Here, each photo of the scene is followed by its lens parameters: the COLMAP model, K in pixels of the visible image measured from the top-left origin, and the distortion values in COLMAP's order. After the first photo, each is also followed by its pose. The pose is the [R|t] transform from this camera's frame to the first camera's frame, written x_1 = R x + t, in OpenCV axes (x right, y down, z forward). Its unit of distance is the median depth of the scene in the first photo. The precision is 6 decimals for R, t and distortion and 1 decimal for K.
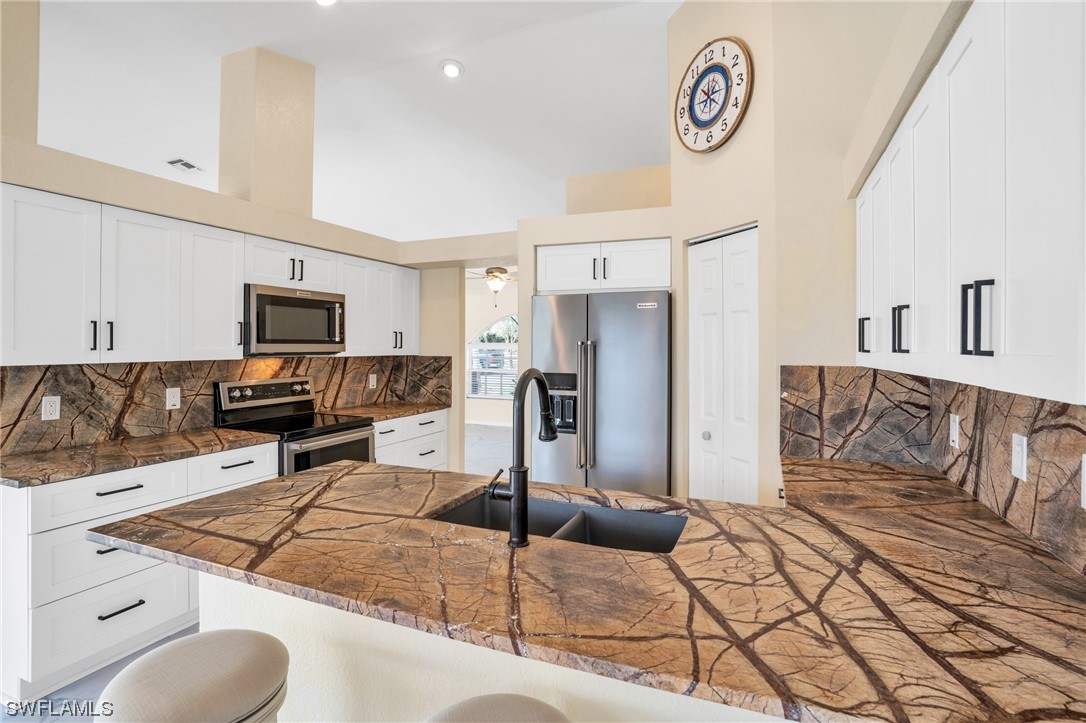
lens RADIAL K [[524.8, 0, 543.1], [0, 524.8, 354.5], [0, 0, 1]] dist [-0.070801, 0.029533]
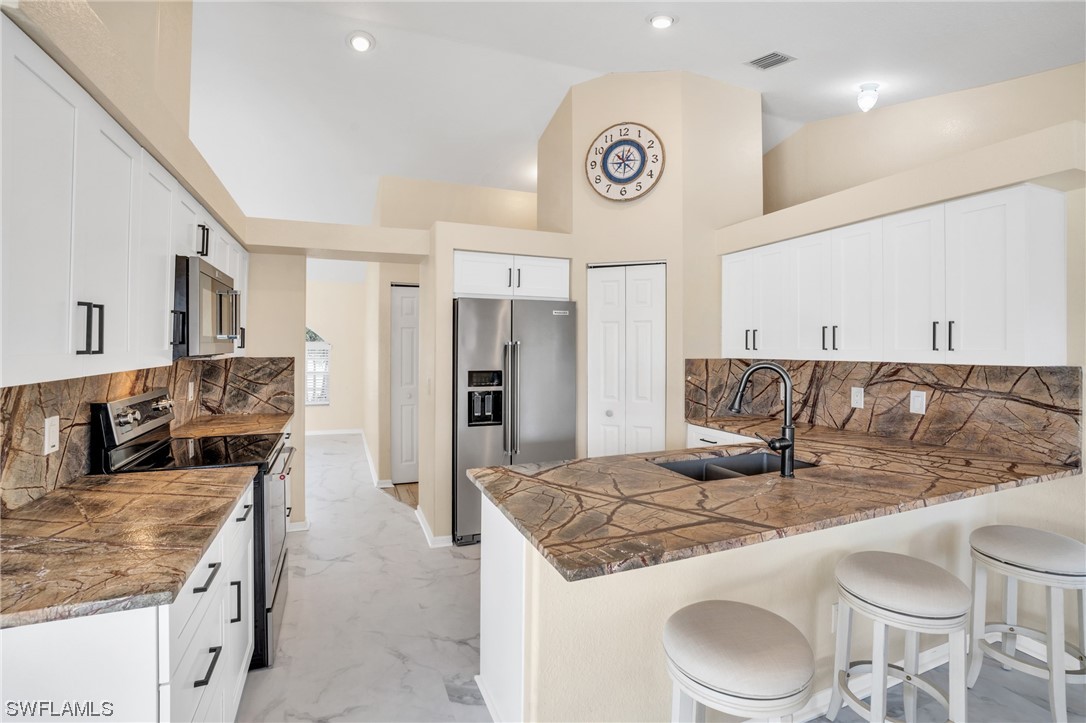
lens RADIAL K [[504.2, 0, 525.8], [0, 504.2, 352.0], [0, 0, 1]] dist [-0.068201, 0.025611]
pose [[0.720044, -0.008430, 0.693877, -0.705671], [0.009018, 0.999955, 0.002791, -0.005633], [-0.693870, 0.004248, 0.720088, 0.213891]]
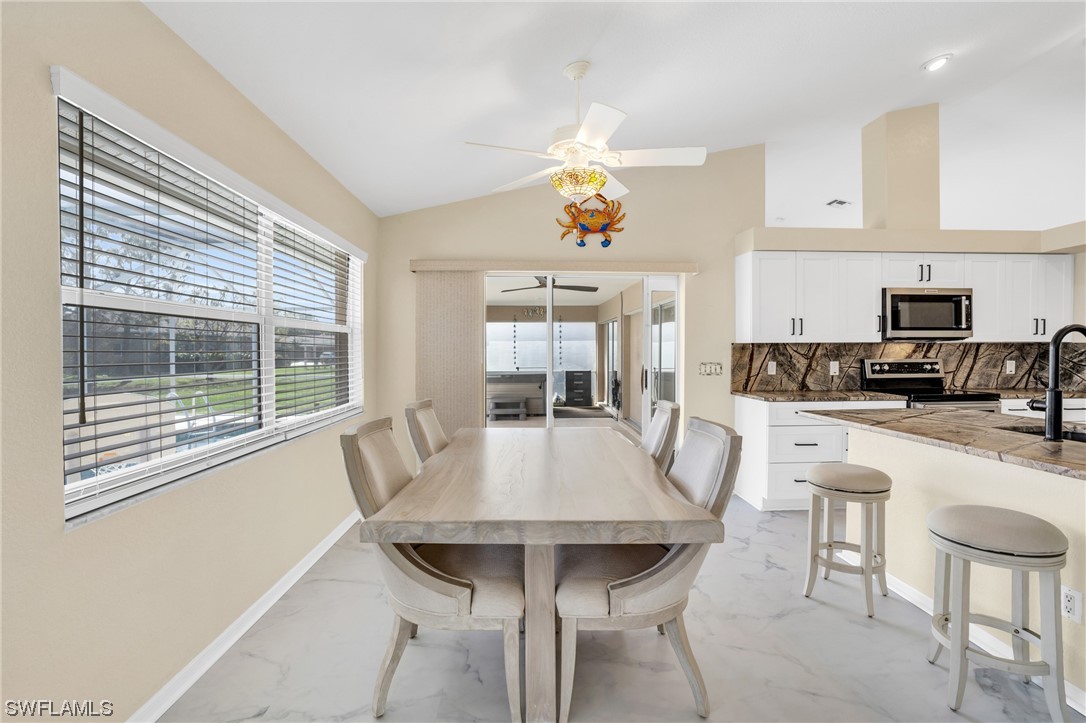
lens RADIAL K [[524.8, 0, 543.1], [0, 524.8, 354.5], [0, 0, 1]] dist [-0.070801, 0.029533]
pose [[0.422743, -0.002614, -0.906246, 0.298272], [-0.010803, 0.999910, -0.007924, 0.065738], [0.906185, 0.013140, 0.422677, -0.437844]]
